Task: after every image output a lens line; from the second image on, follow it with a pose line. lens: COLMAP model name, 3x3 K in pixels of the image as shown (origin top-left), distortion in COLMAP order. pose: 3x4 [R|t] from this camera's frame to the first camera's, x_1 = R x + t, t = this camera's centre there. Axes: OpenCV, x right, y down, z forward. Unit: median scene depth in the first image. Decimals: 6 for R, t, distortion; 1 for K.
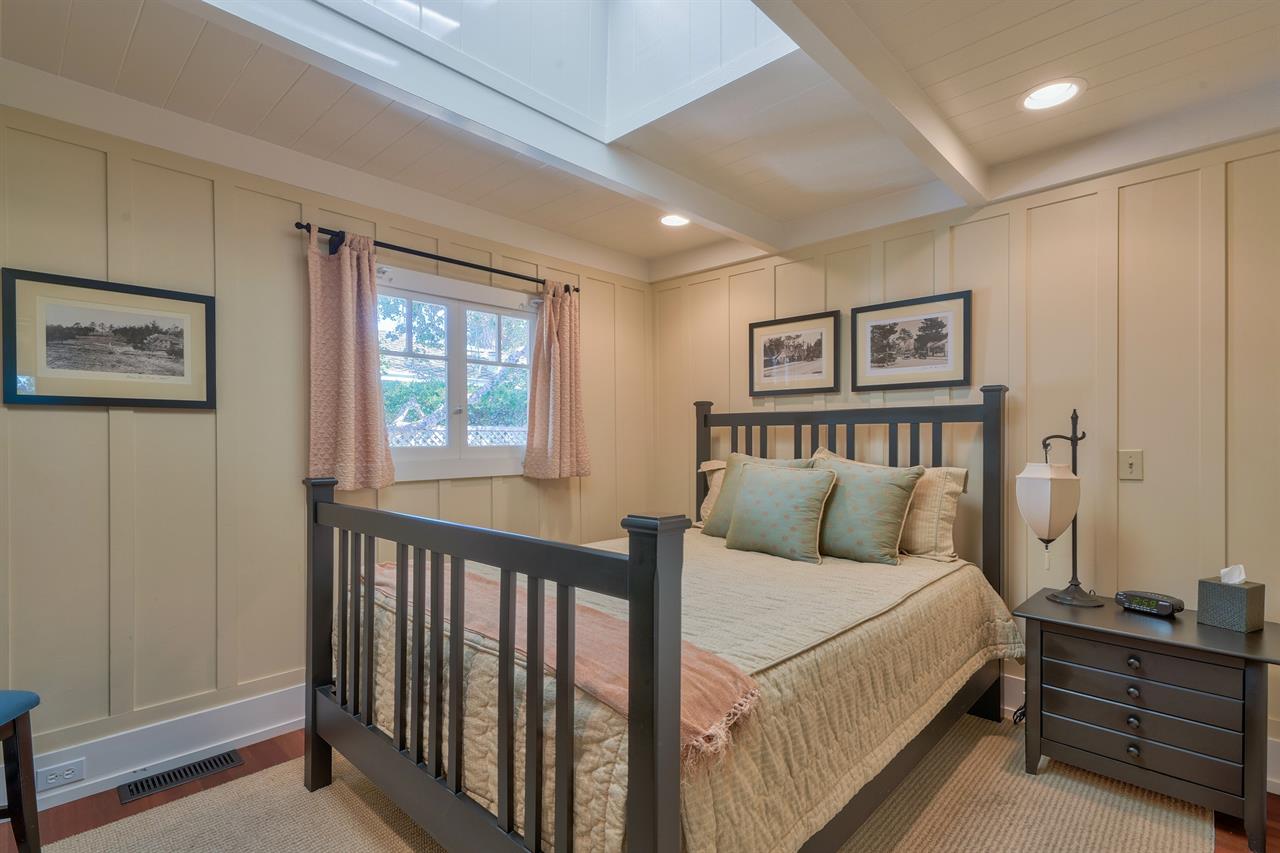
lens RADIAL K [[602.9, 0, 639.7], [0, 602.9, 432.9], [0, 0, 1]] dist [-0.001376, -0.000125]
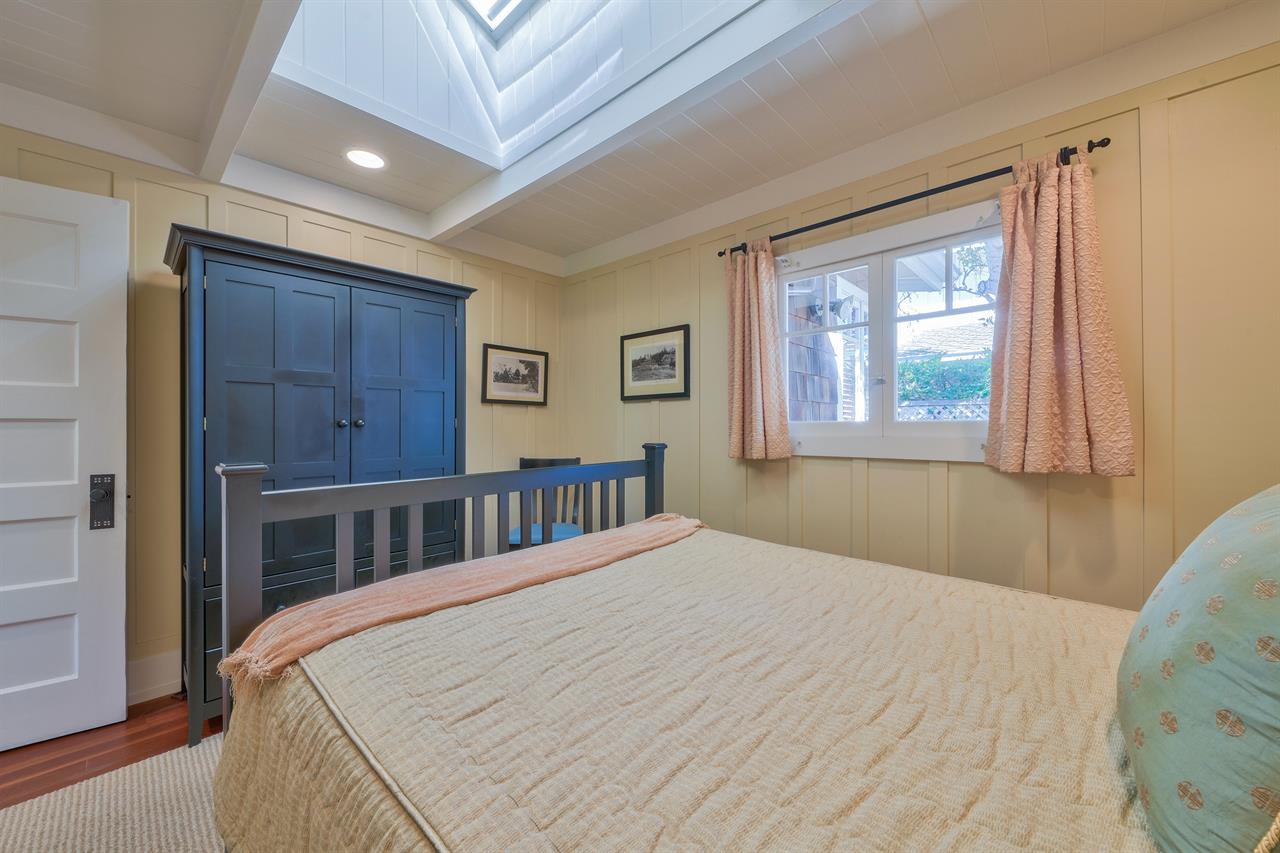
lens RADIAL K [[484.0, 0, 639.5], [0, 484.0, 425.4], [0, 0, 1]] dist [0.001186, 0.000043]
pose [[0.011120, 0.008691, -0.999900, 0.539001], [0.018421, 0.999791, 0.008895, 0.019792], [0.999768, -0.018518, 0.010957, 0.877699]]
